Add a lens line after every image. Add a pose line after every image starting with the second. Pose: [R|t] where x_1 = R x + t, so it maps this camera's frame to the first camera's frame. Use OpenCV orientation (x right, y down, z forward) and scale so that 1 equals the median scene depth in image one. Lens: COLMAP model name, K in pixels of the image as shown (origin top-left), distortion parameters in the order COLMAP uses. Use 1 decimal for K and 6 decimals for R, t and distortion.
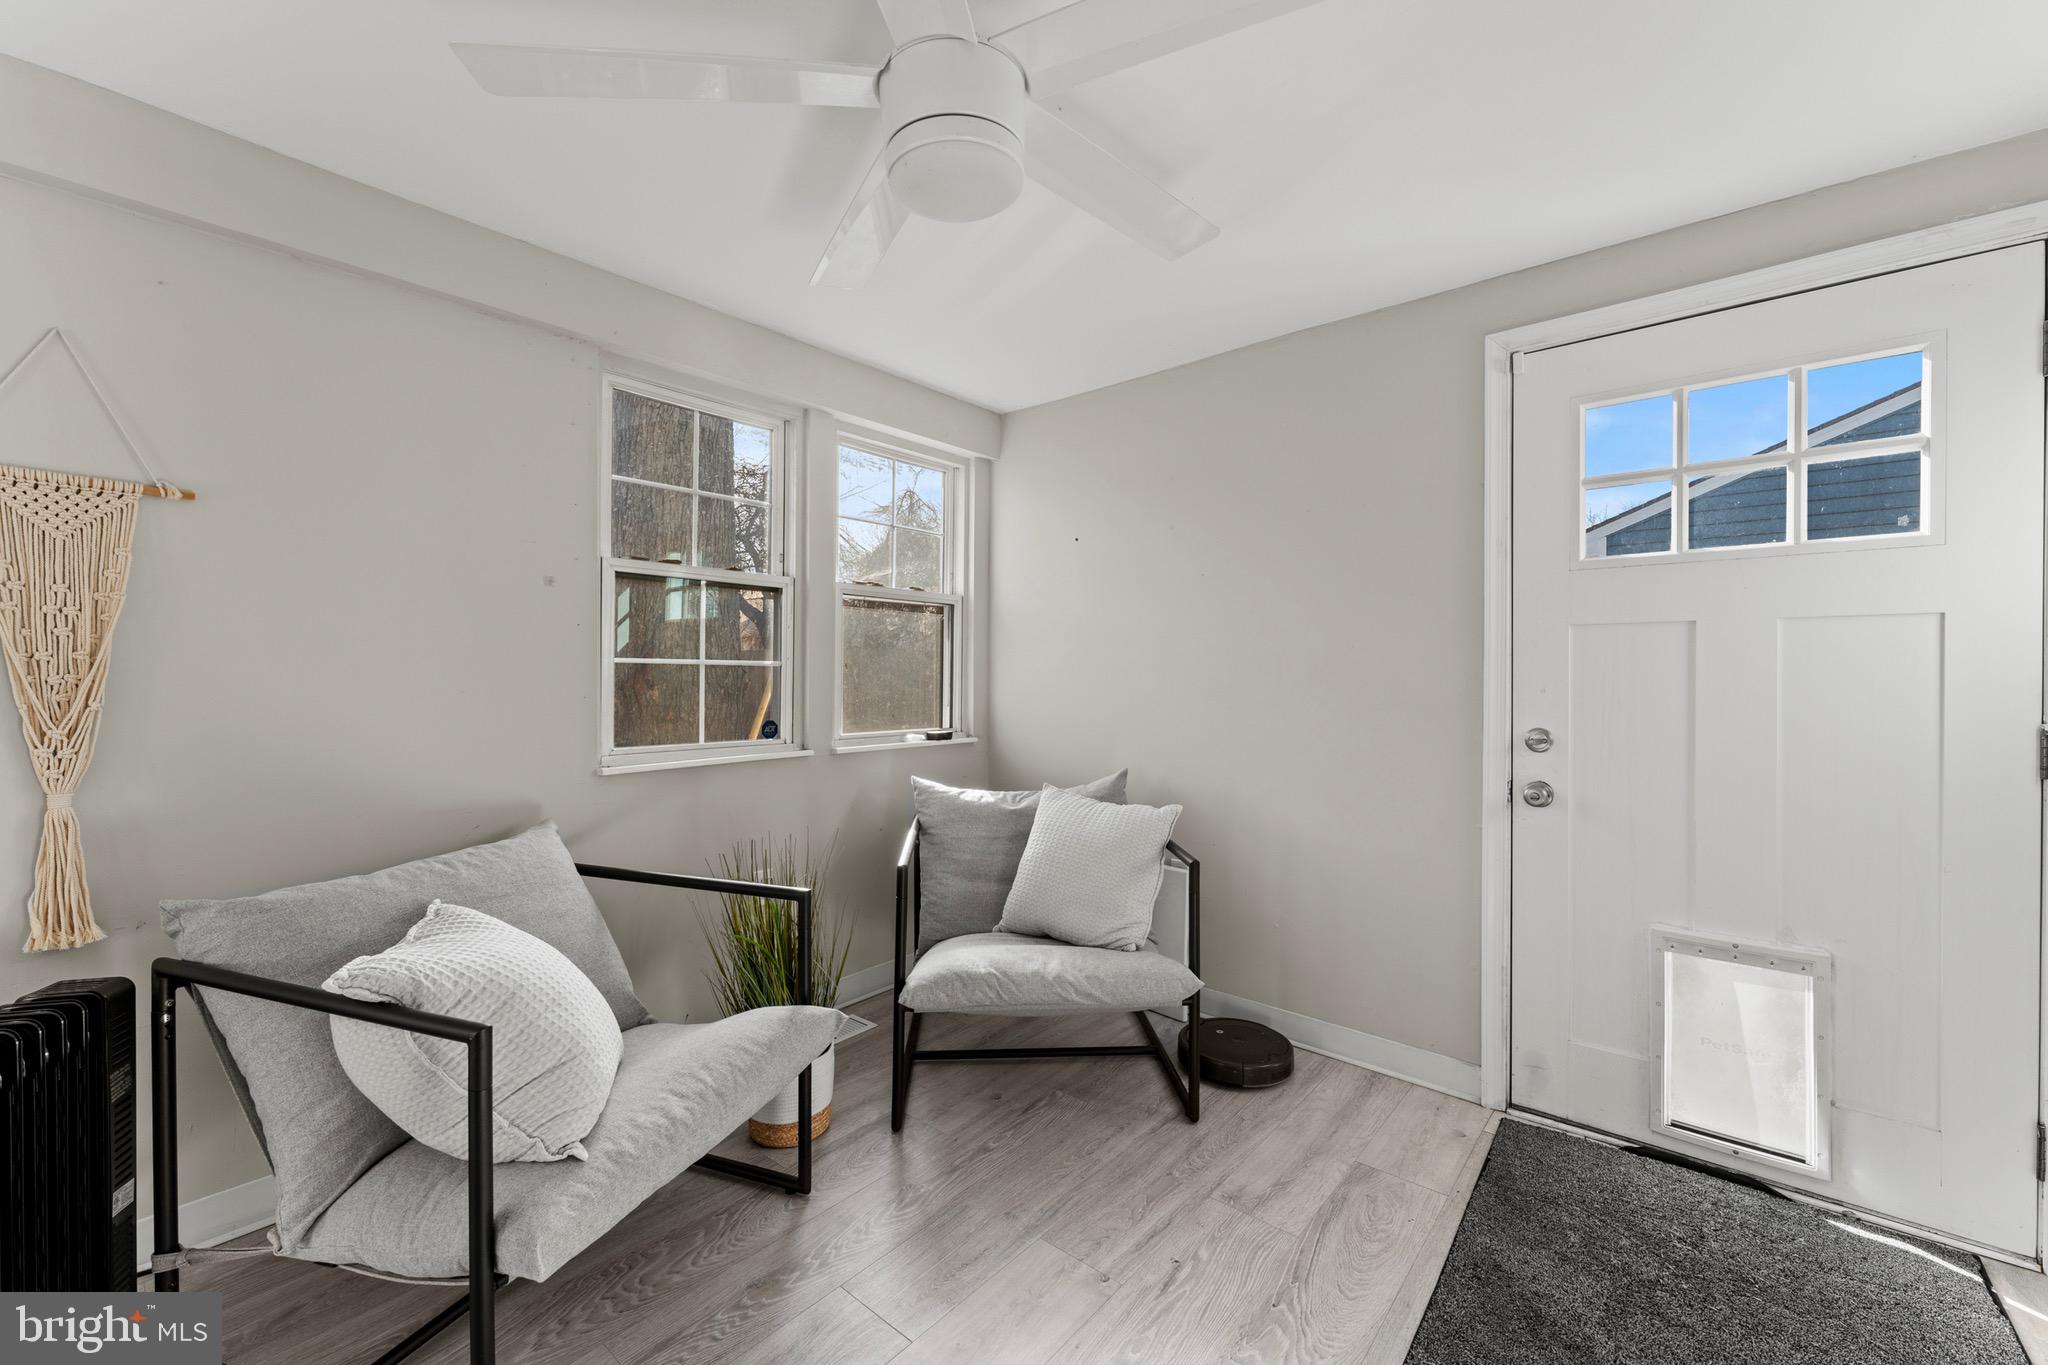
lens RADIAL K [[818.5, 0, 1008.6], [0, 818.5, 680.9], [0, 0, 1]] dist [0.002080, -0.000634]
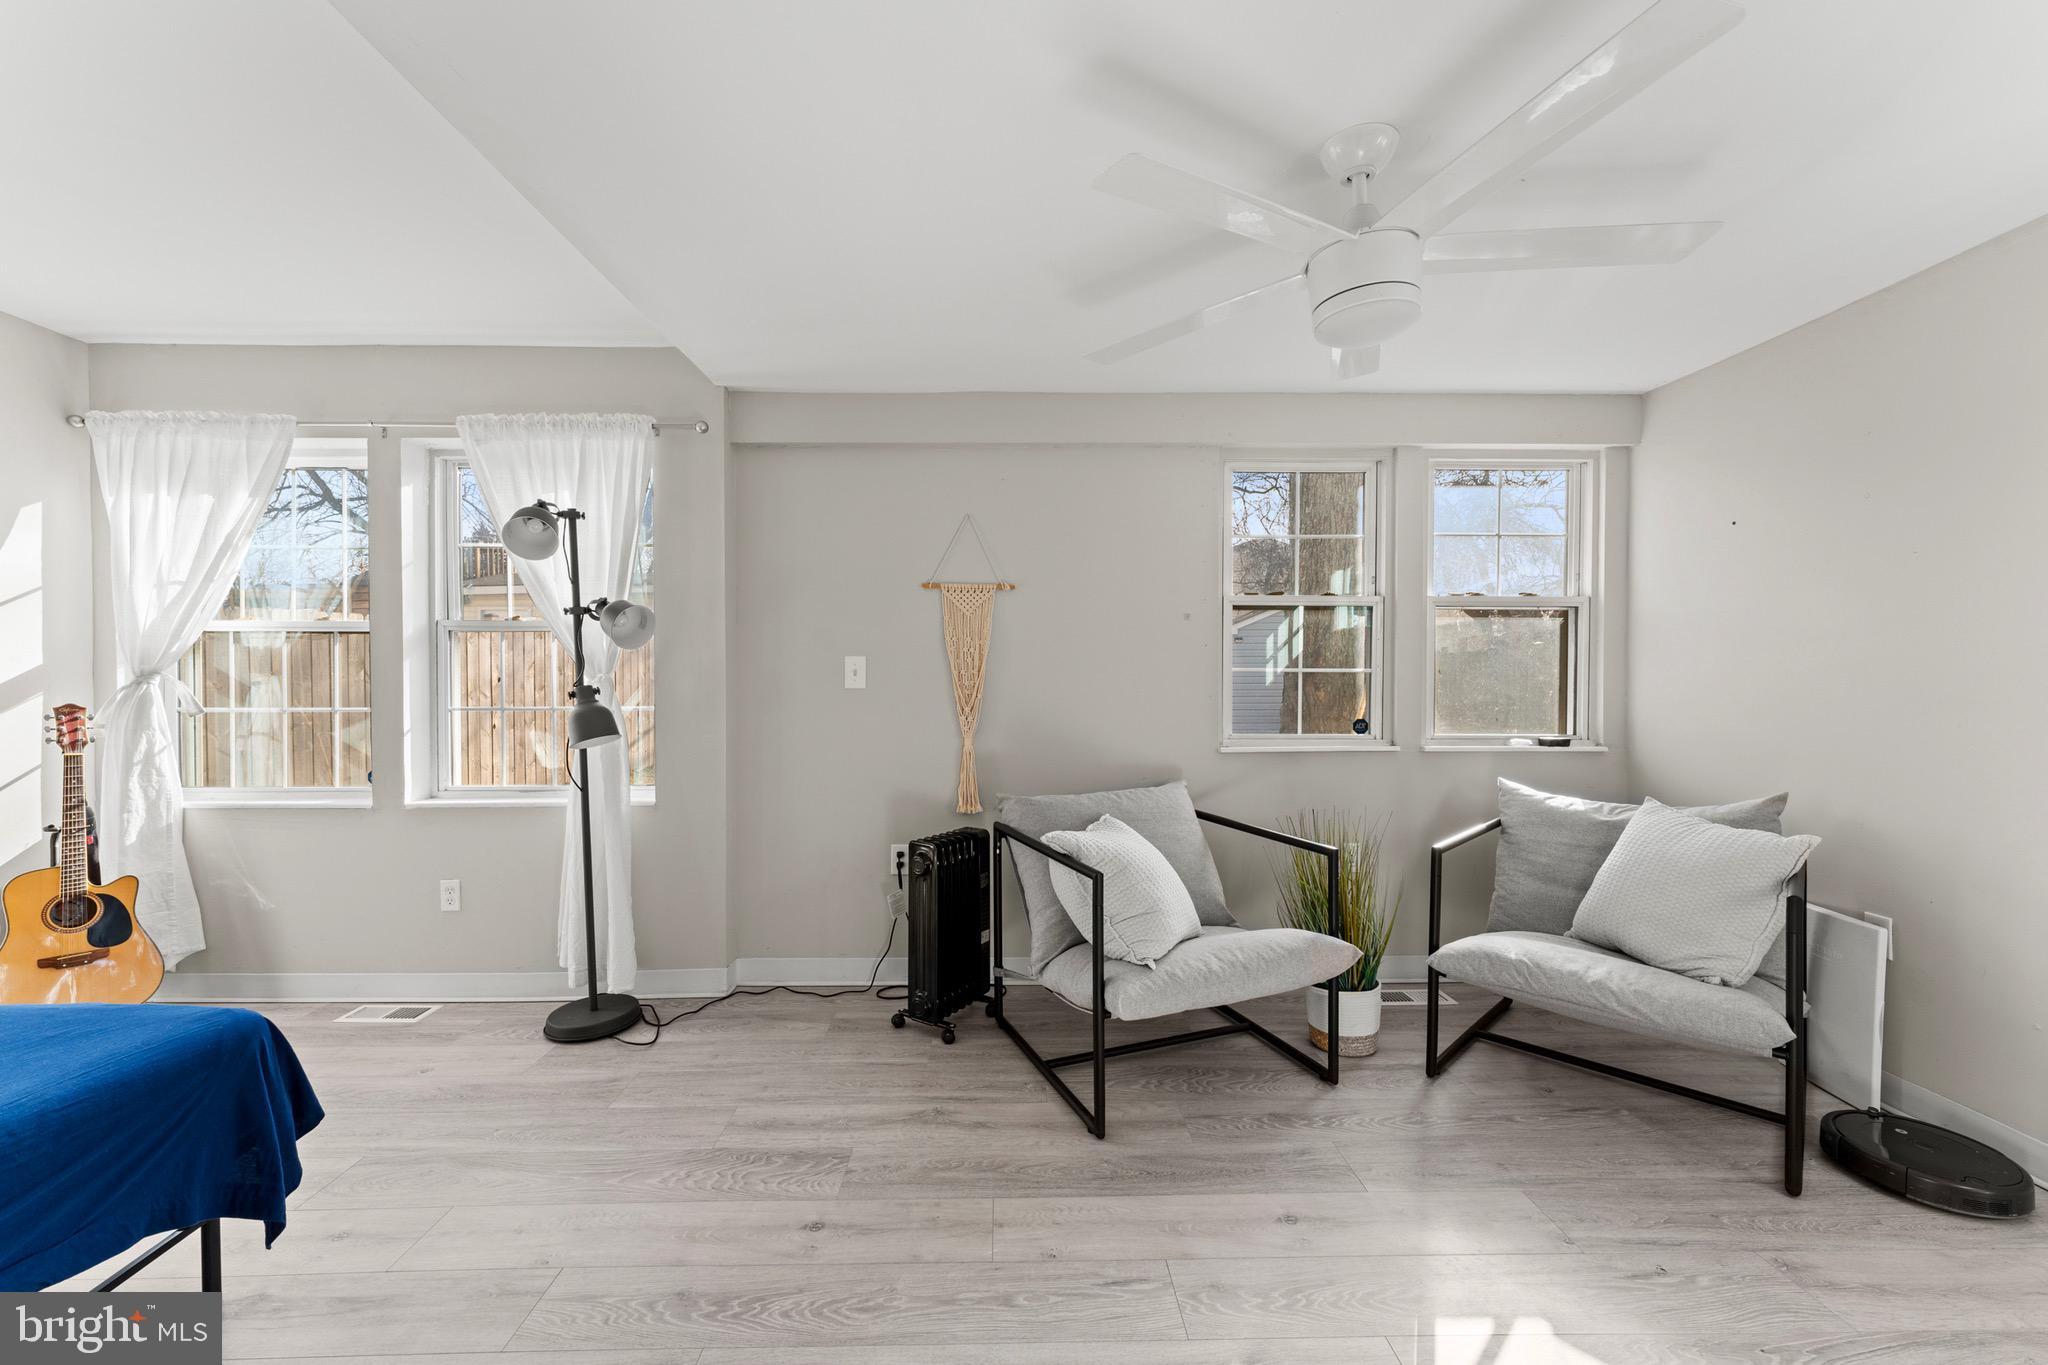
lens RADIAL K [[818.5, 0, 1023.2], [0, 818.5, 687.7], [0, 0, 1]] dist [0.002080, -0.000634]
pose [[0.668611, 0.008739, -0.743561, 0.327915], [-0.003653, 0.999957, 0.008467, -0.005969], [0.743603, -0.002945, 0.668615, -0.193744]]
